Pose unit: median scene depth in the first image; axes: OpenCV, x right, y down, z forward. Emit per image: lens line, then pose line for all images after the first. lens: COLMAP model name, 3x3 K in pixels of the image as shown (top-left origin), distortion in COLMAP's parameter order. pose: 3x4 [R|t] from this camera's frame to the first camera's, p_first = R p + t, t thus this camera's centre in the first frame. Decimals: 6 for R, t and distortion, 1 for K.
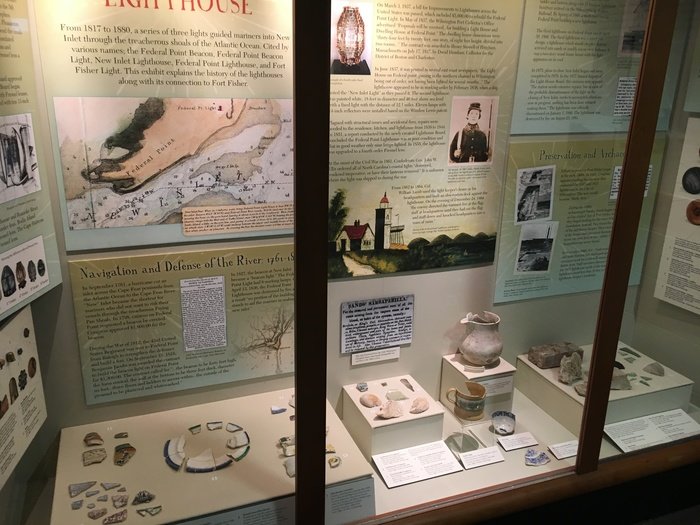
lens RADIAL K [[587.5, 0, 347.3], [0, 587.5, 261.0], [0, 0, 1]] dist [0.038349, -0.011021]
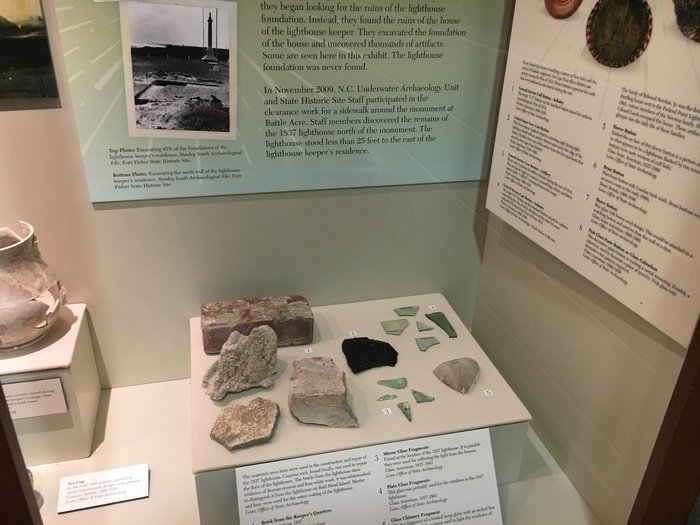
lens RADIAL K [[587.5, 0, 349.0], [0, 587.5, 265.5], [0, 0, 1]] dist [0.038349, -0.011021]
pose [[0.991885, 0.061529, -0.111261, 0.487001], [-0.042228, 0.984851, 0.168182, 0.036602], [0.119924, -0.162119, 0.979457, 0.589248]]
